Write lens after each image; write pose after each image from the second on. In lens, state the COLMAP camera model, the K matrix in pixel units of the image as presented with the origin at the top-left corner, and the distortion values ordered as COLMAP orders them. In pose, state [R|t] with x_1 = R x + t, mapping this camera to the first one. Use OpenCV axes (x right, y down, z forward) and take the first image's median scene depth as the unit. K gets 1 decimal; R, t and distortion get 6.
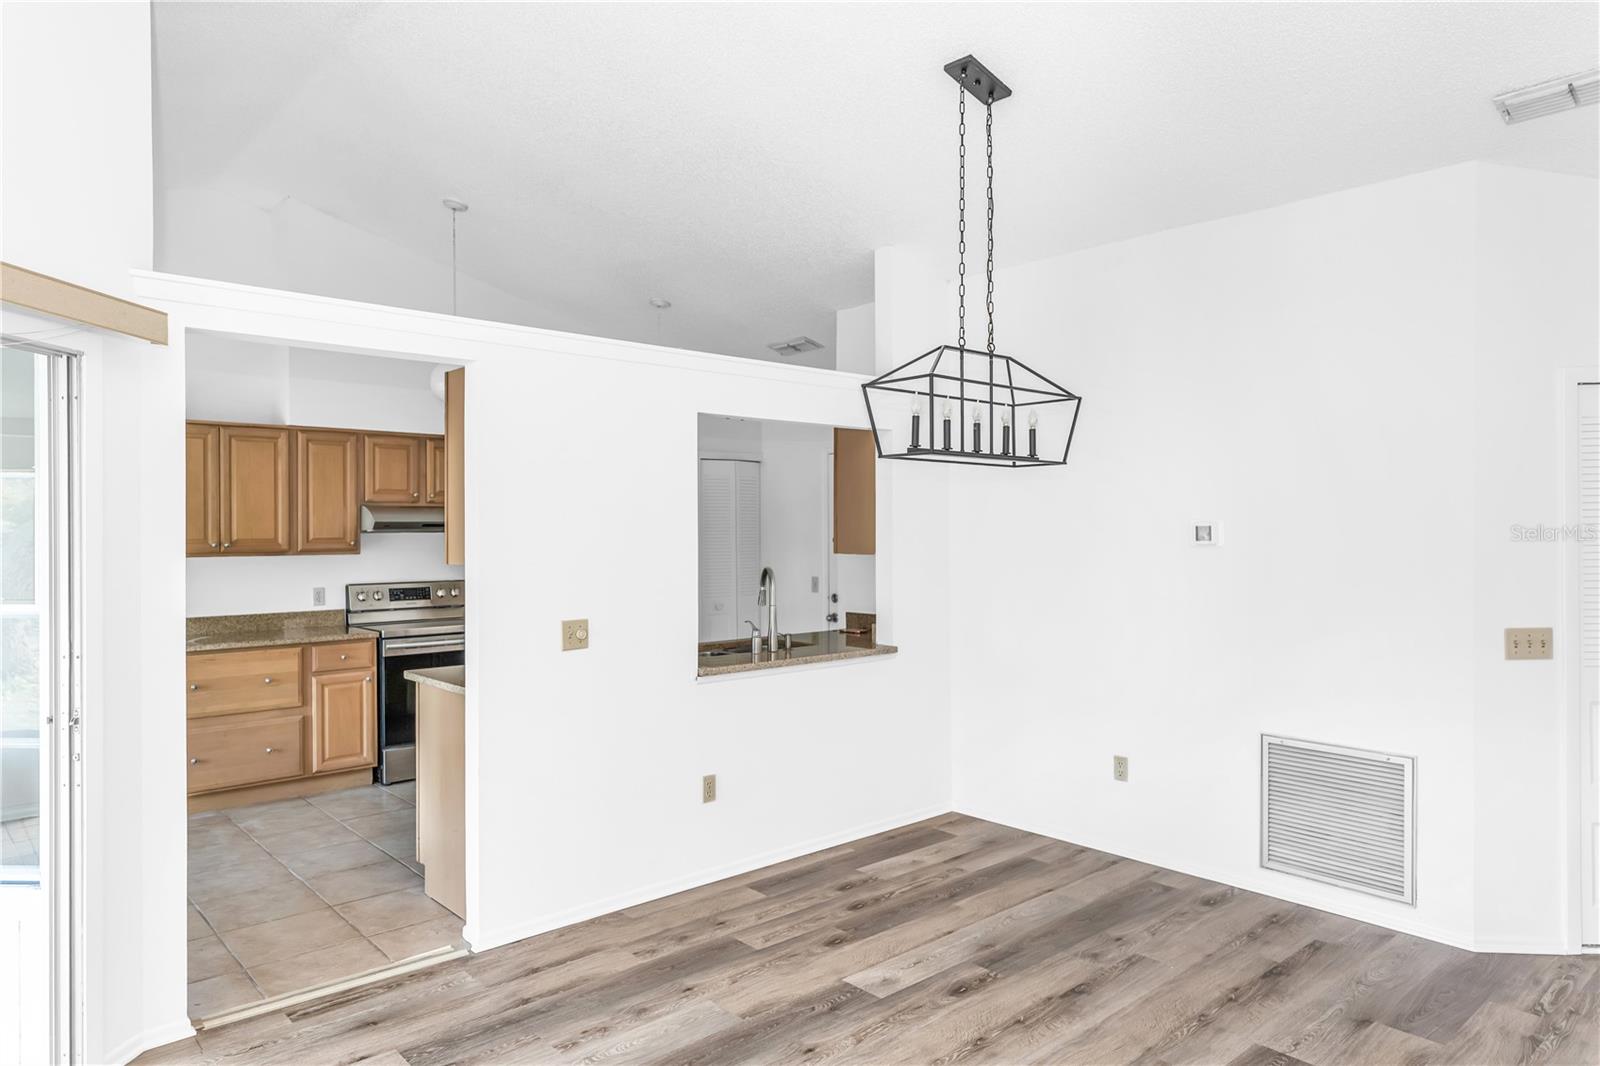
lens RADIAL K [[992.9, 0, 797.5], [0, 992.9, 535.6], [0, 0, 1]] dist [0.001655, 0.000868]
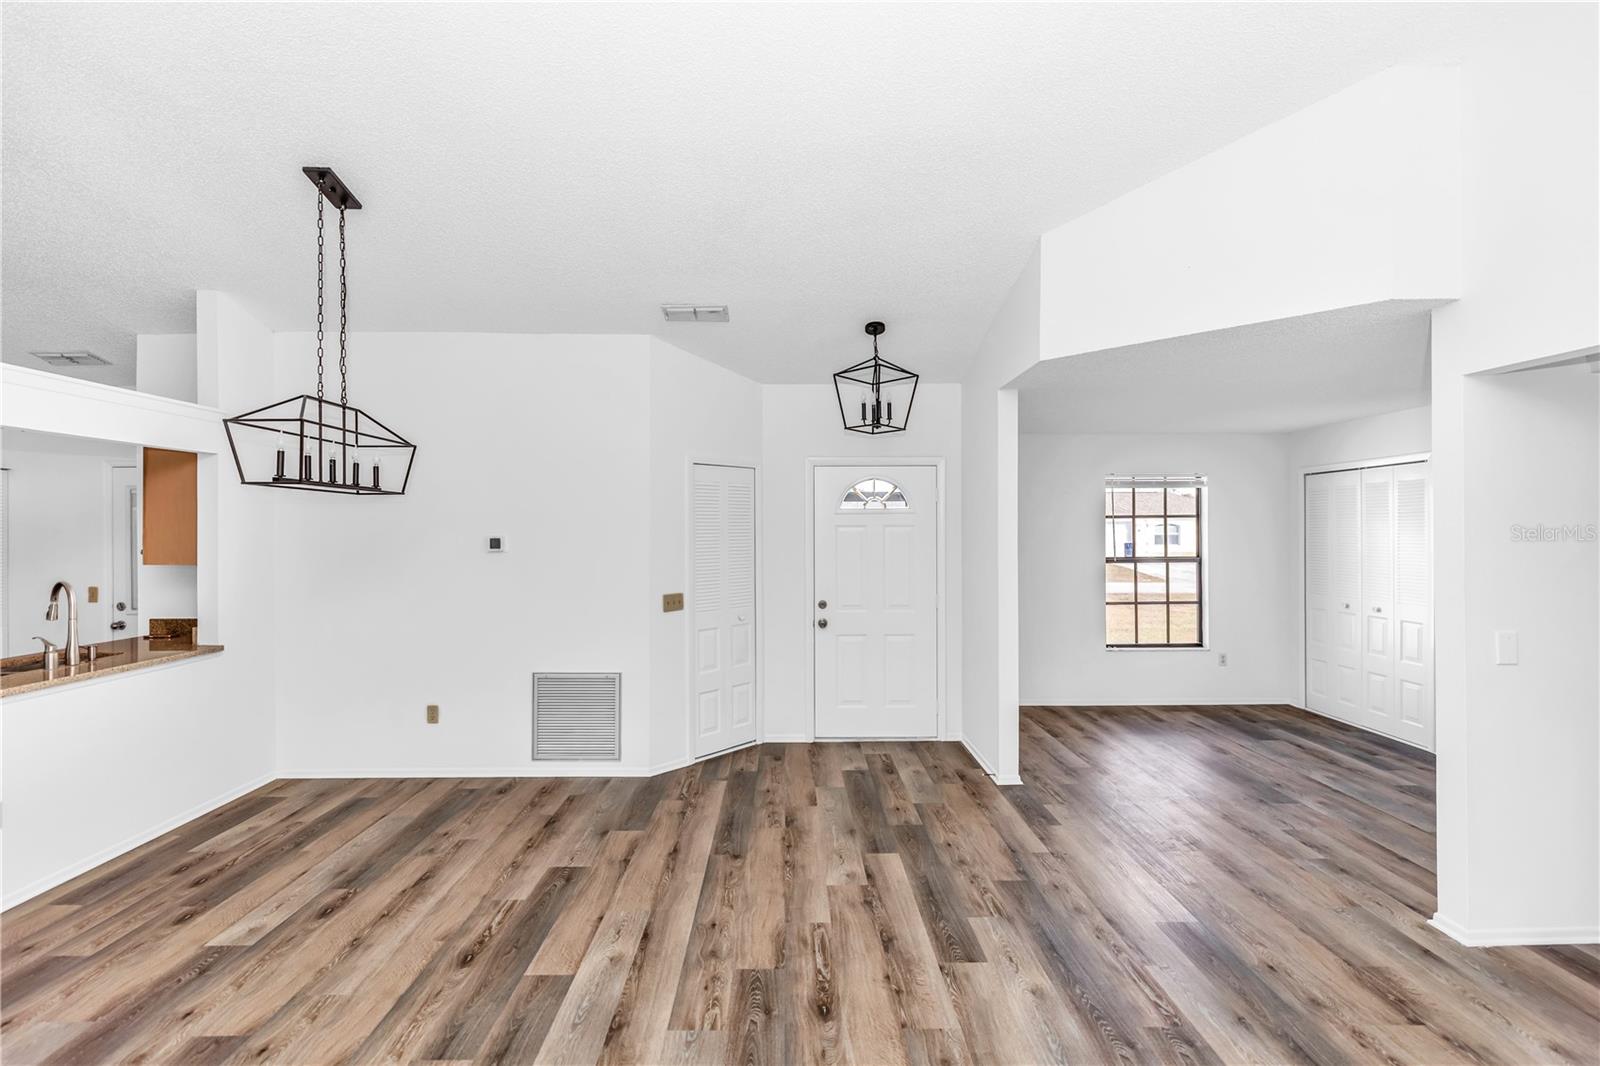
lens RADIAL K [[717.1, 0, 793.5], [0, 717.1, 535.2], [0, 0, 1]] dist [-0.000944, -0.001354]
pose [[0.648540, -0.003008, 0.761175, -0.131566], [0.004881, 0.999988, -0.000207, -0.014007], [-0.761165, 0.003850, 0.648547, -0.034308]]
